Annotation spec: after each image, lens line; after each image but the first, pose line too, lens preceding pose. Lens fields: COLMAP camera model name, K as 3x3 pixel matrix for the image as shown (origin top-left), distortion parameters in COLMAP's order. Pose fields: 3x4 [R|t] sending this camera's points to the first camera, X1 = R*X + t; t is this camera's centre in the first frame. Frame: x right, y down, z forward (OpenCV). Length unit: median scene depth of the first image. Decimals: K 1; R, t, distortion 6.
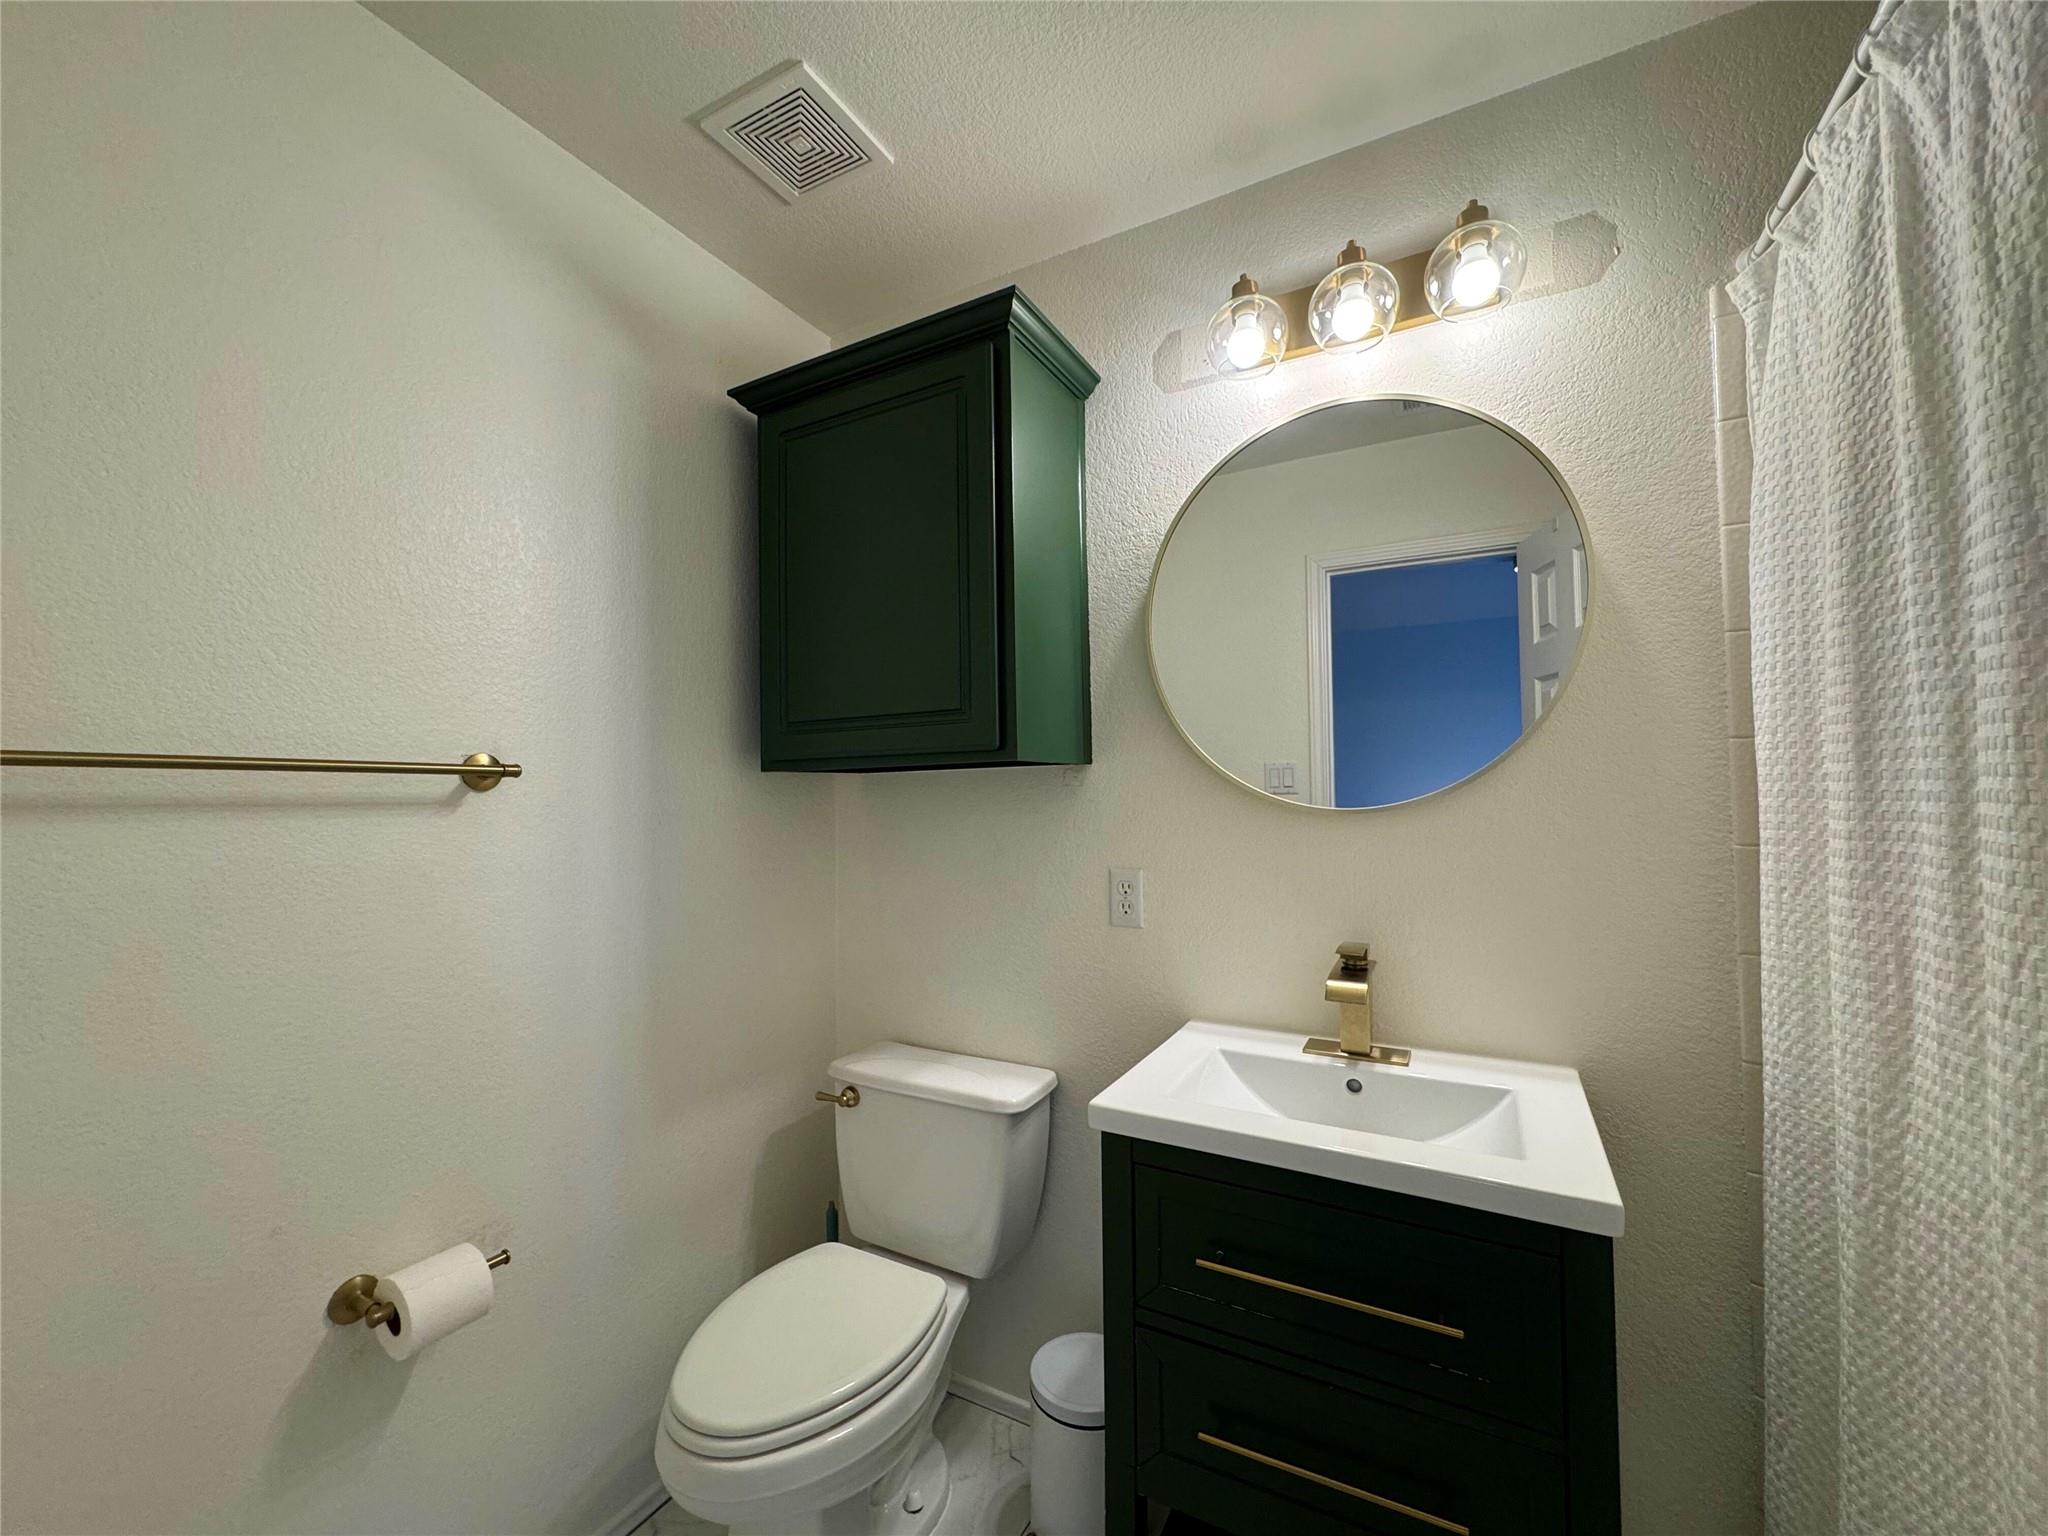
lens RADIAL K [[815.9, 0, 1020.0], [0, 815.9, 768.2], [0, 0, 1]] dist [-0.002979, -0.000079]
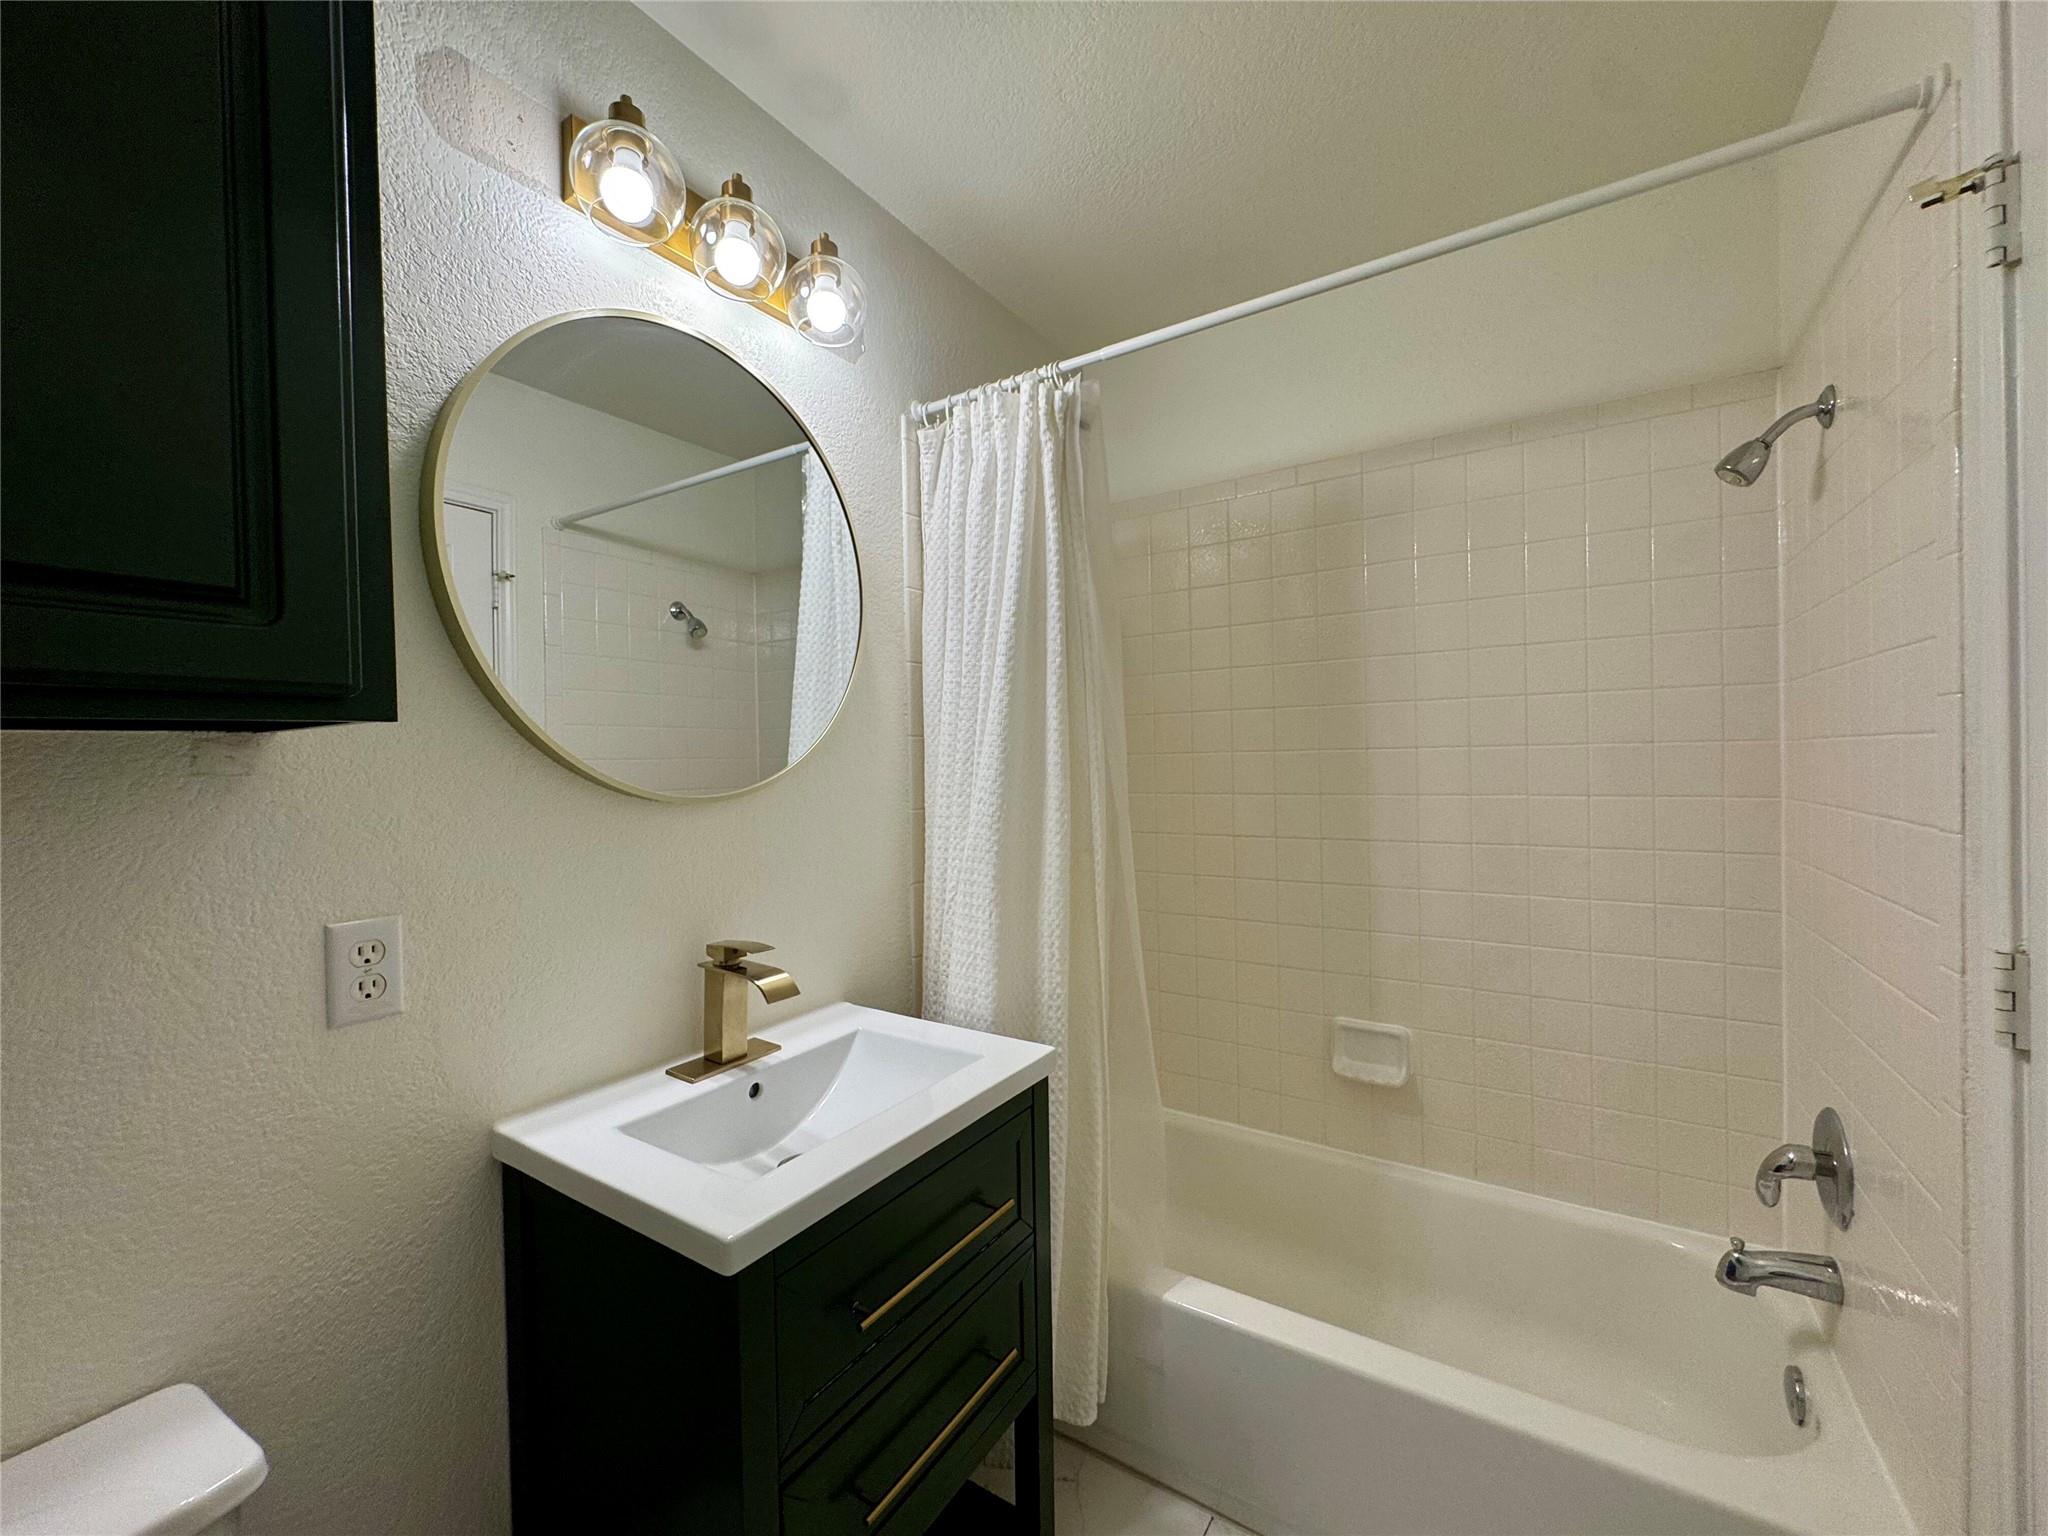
lens RADIAL K [[815.9, 0, 1017.2], [0, 815.9, 771.7], [0, 0, 1]] dist [-0.002979, -0.000079]
pose [[0.077399, -0.002699, 0.996997, -0.467856], [-0.012723, 0.999912, 0.003695, 0.014759], [-0.996919, -0.012971, 0.077358, 0.591008]]
